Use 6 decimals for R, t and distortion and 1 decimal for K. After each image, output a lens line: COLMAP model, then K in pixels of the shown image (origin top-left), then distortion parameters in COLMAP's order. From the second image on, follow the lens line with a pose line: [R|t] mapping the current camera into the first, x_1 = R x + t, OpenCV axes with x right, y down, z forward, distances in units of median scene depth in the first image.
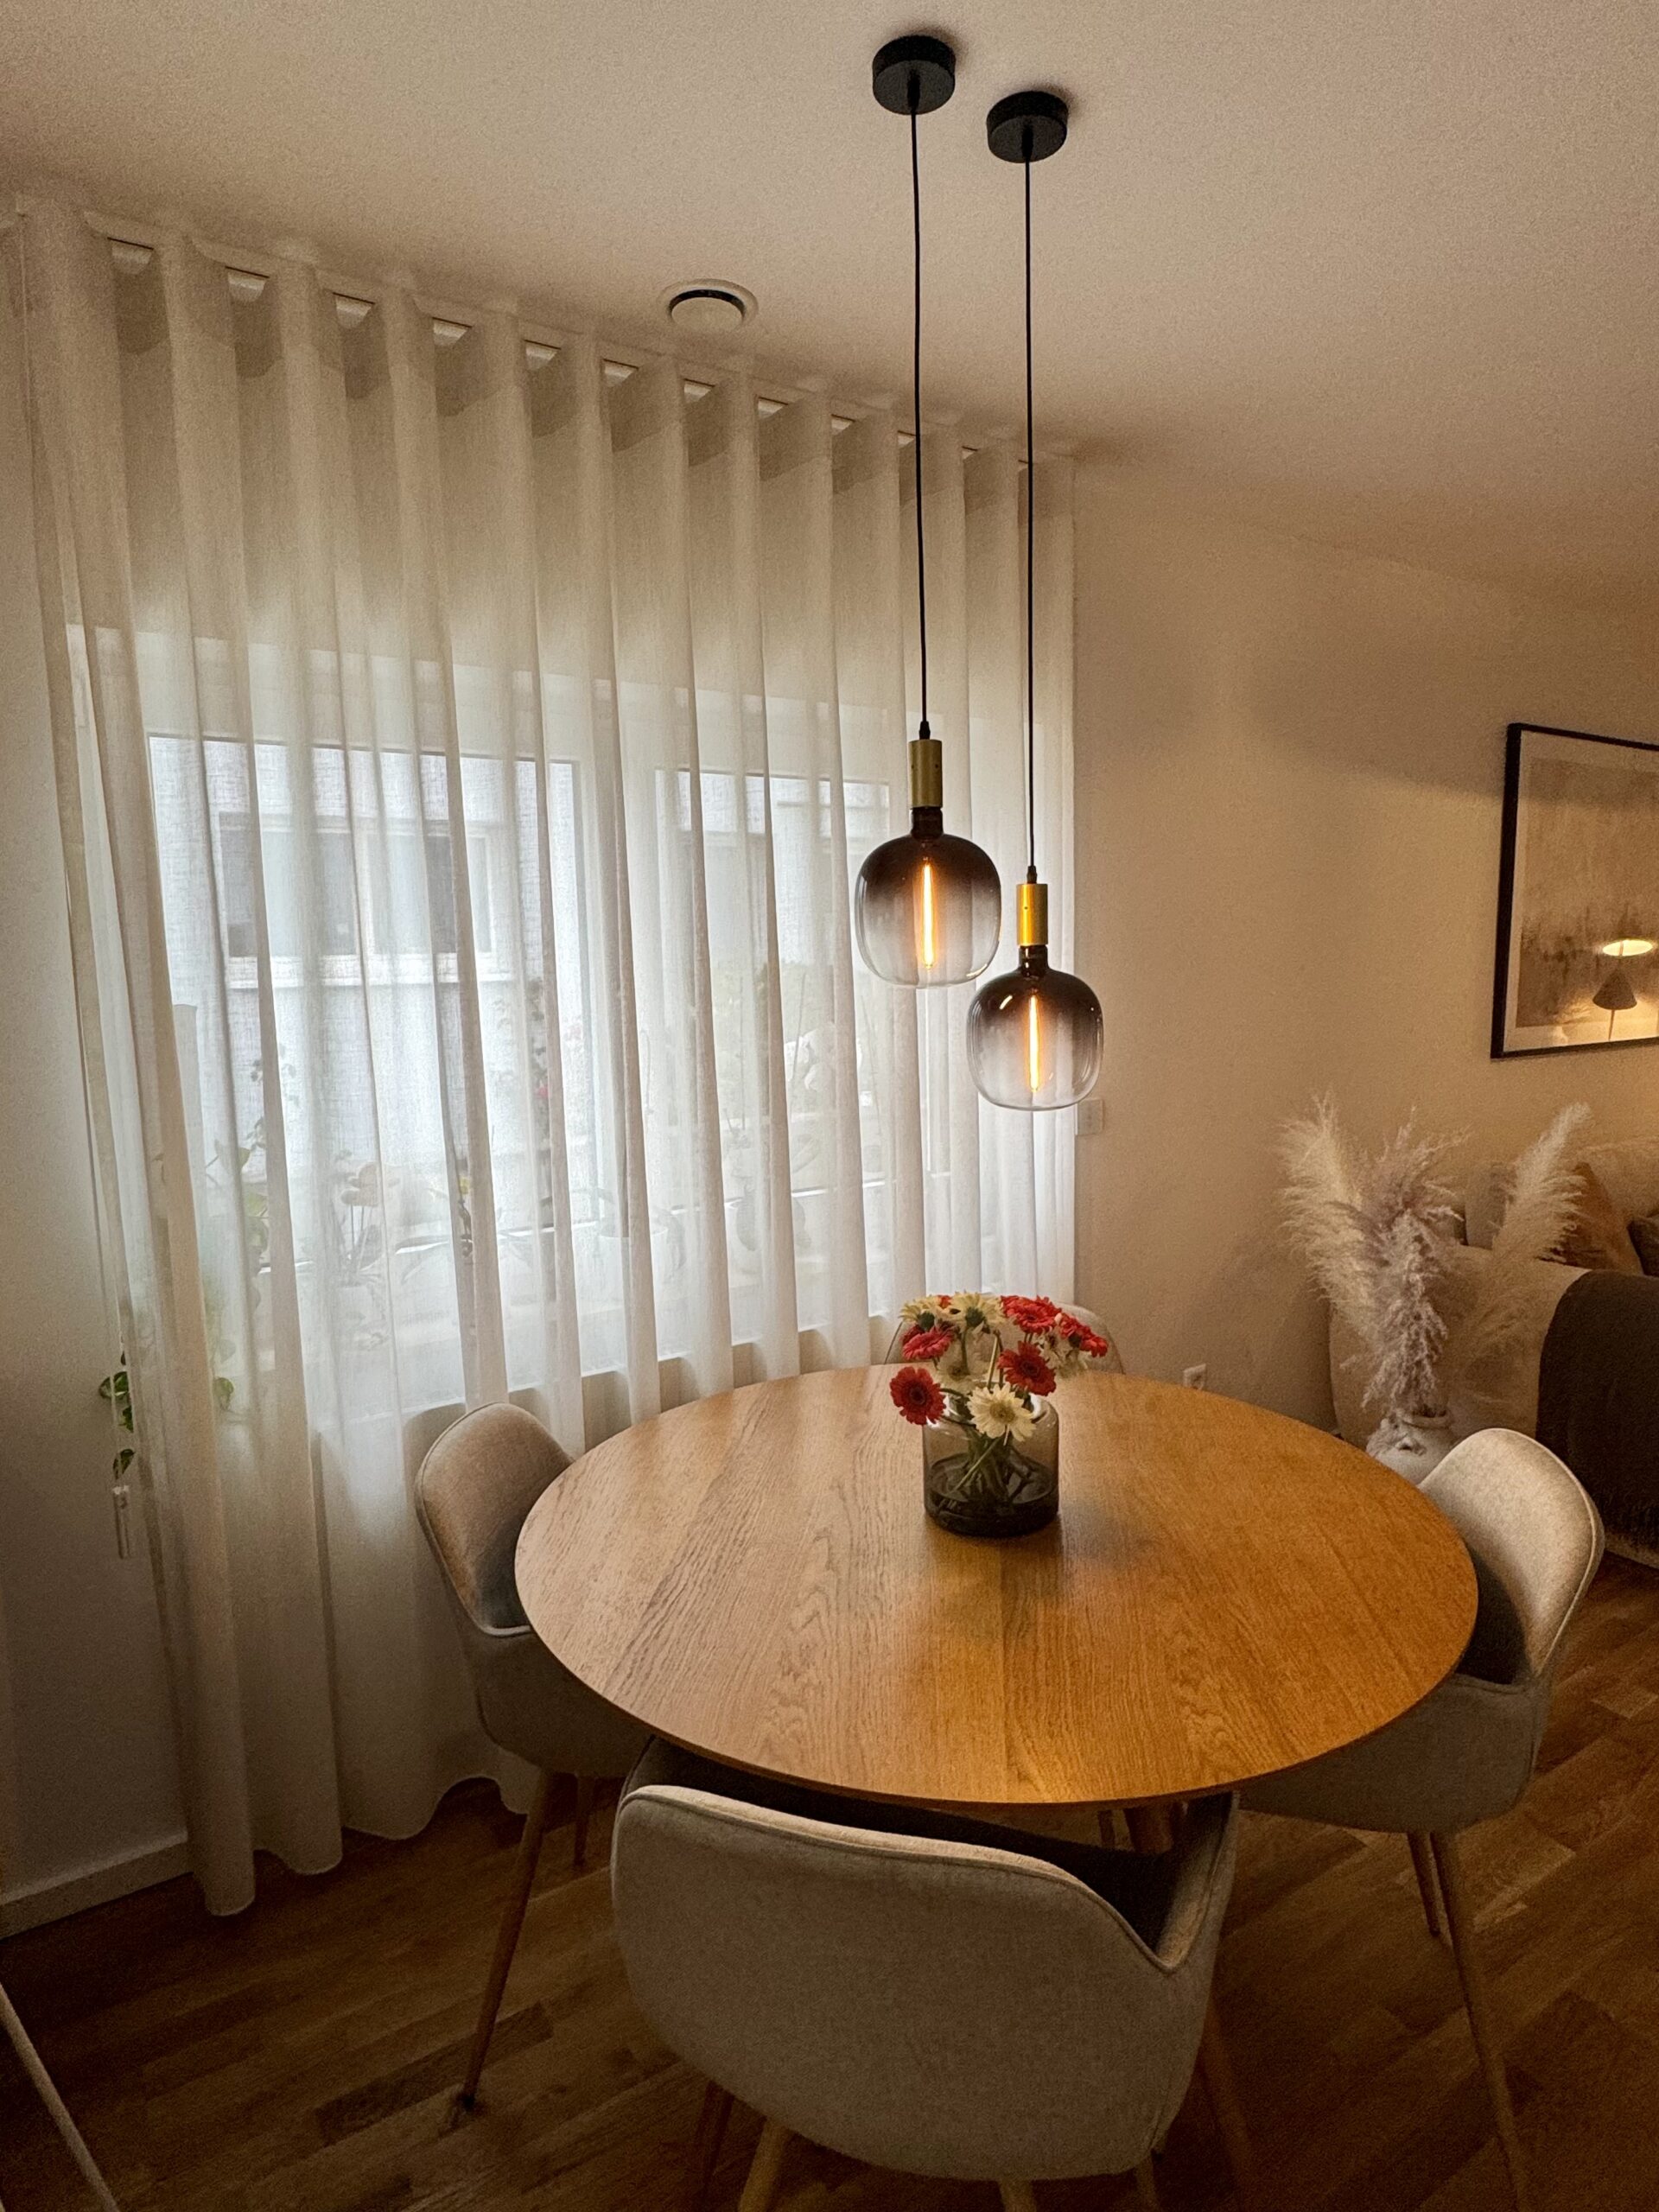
lens RADIAL K [[1216.0, 0, 829.5], [0, 1216.0, 1106.0], [0, 0, 1]] dist [0.000038, -0.000064]
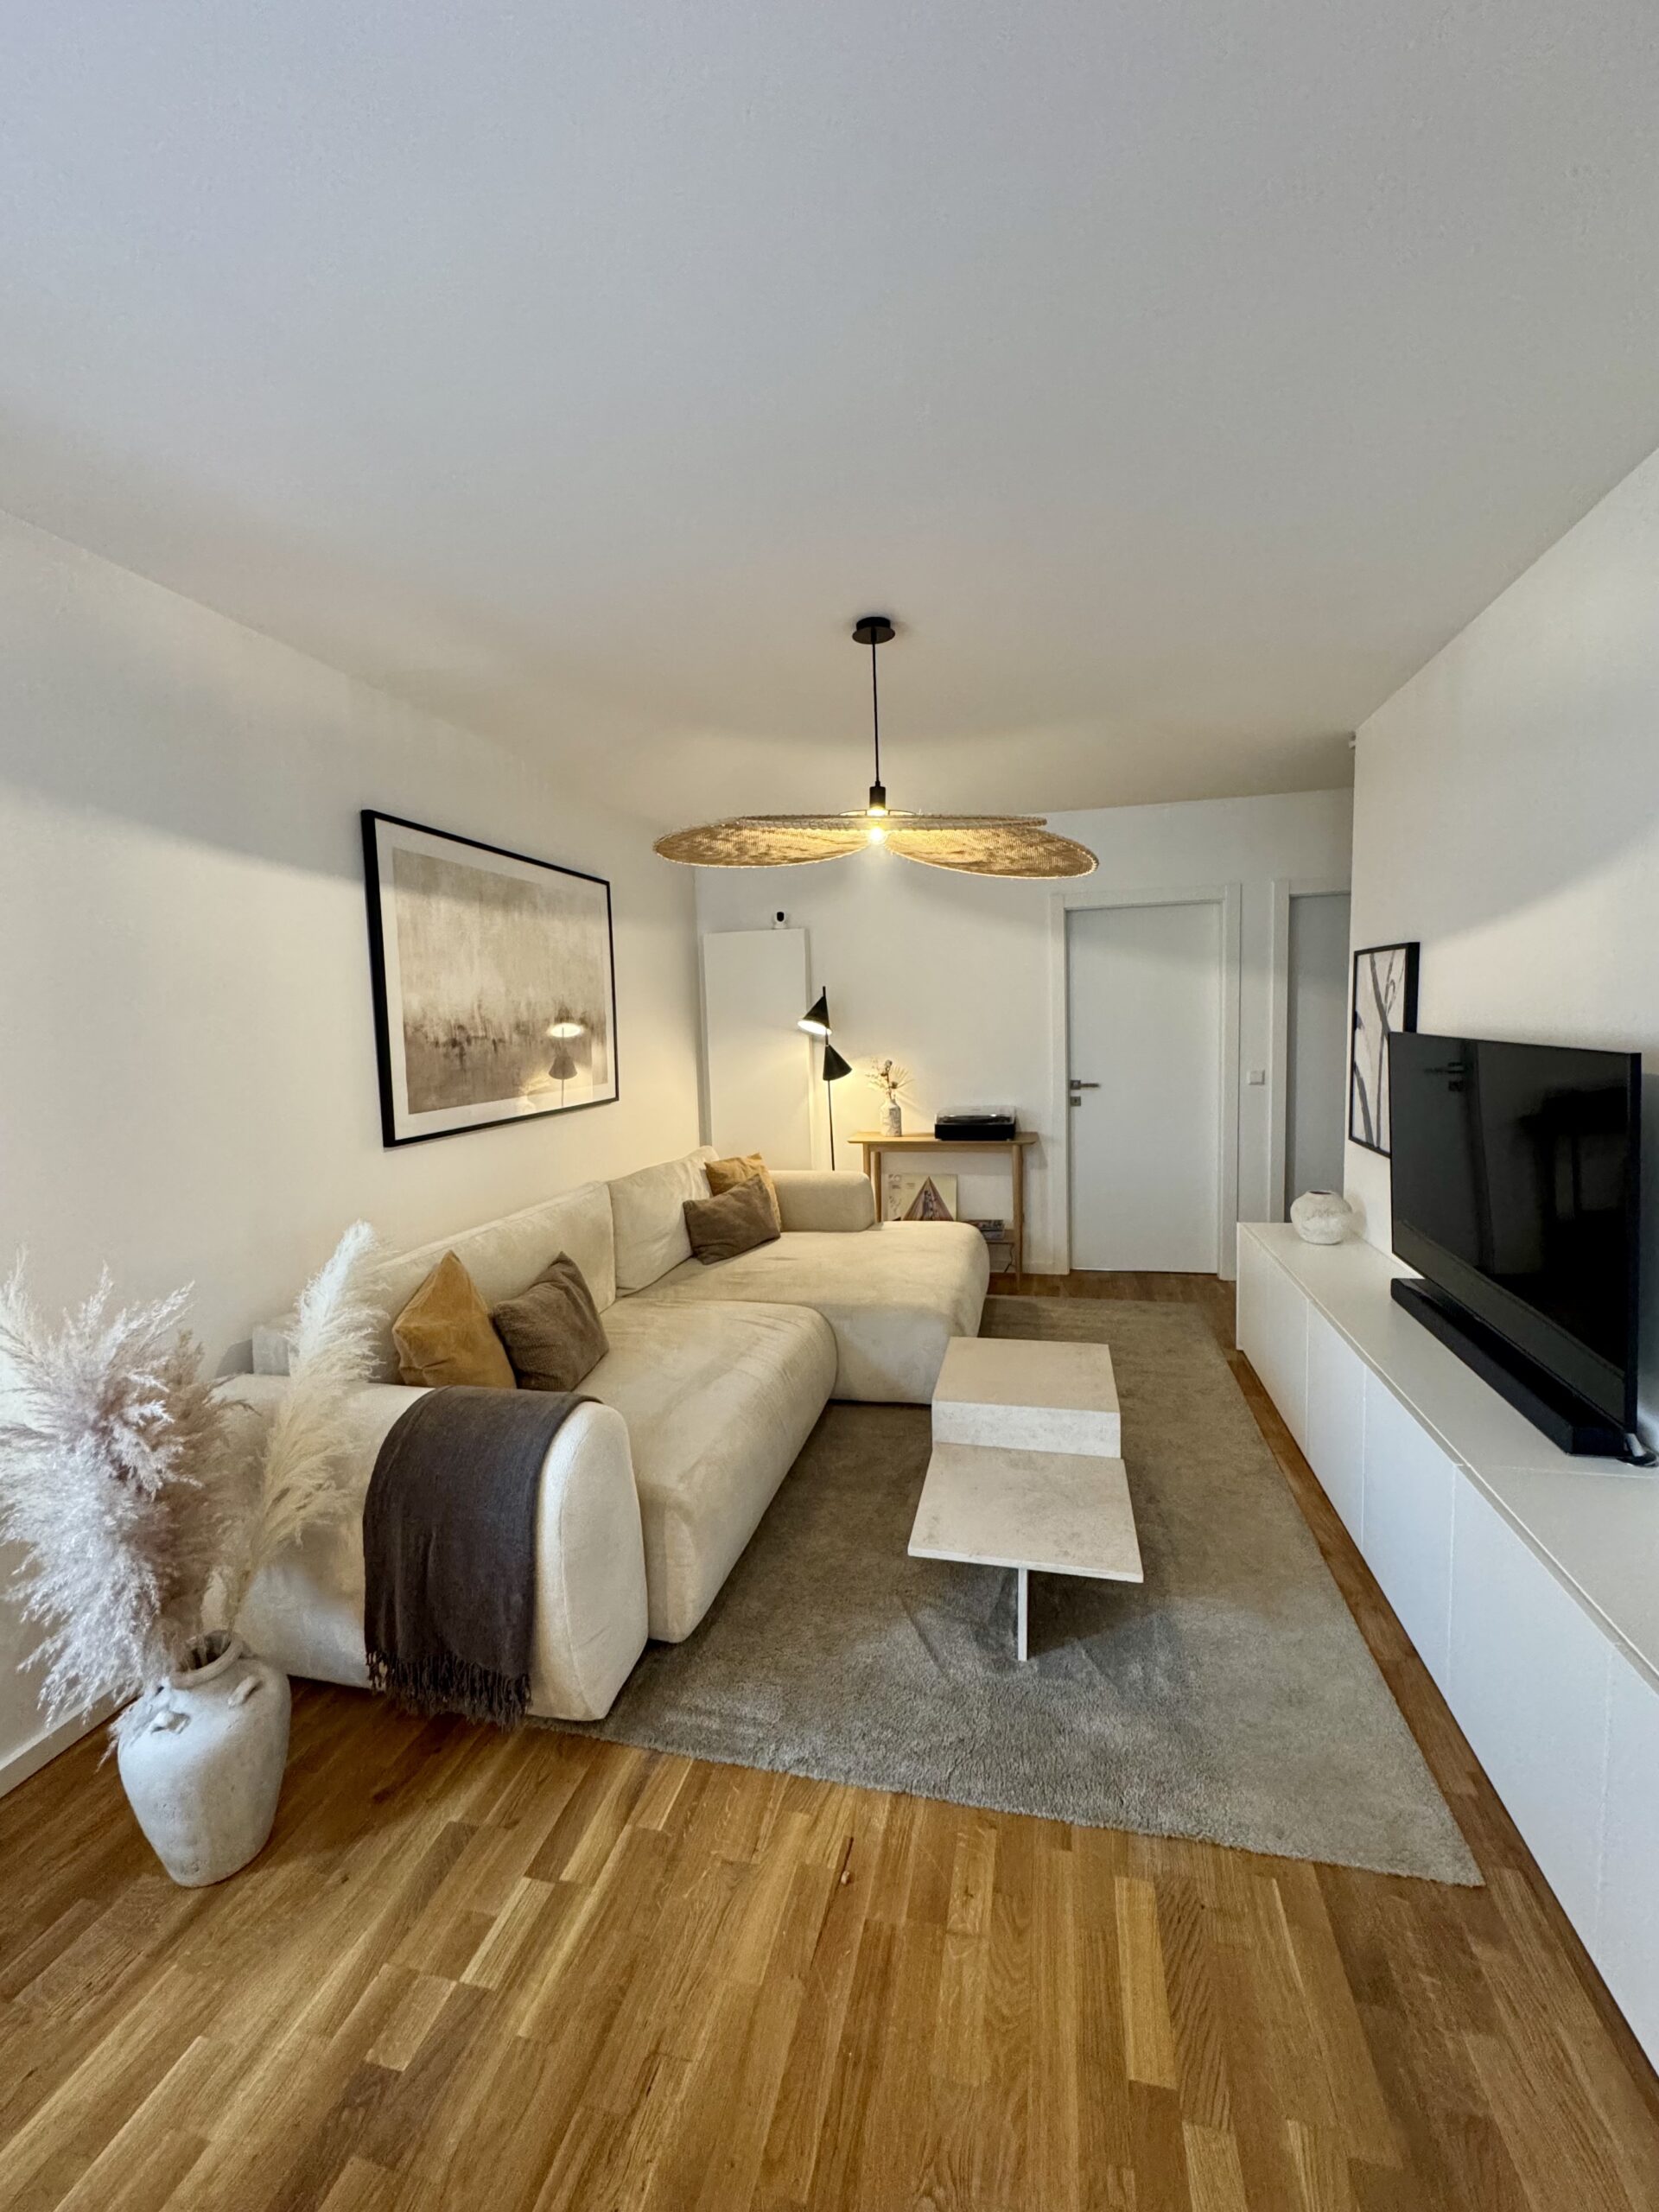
lens RADIAL K [[874.5, 0, 829.5], [0, 874.5, 1106.0], [0, 0, 1]] dist [0.001639, 0.000113]
pose [[0.717108, -0.068192, 0.693618, 0.314381], [0.093878, 0.995583, 0.000822, -0.039609], [-0.690610, 0.064526, 0.720343, 0.237914]]
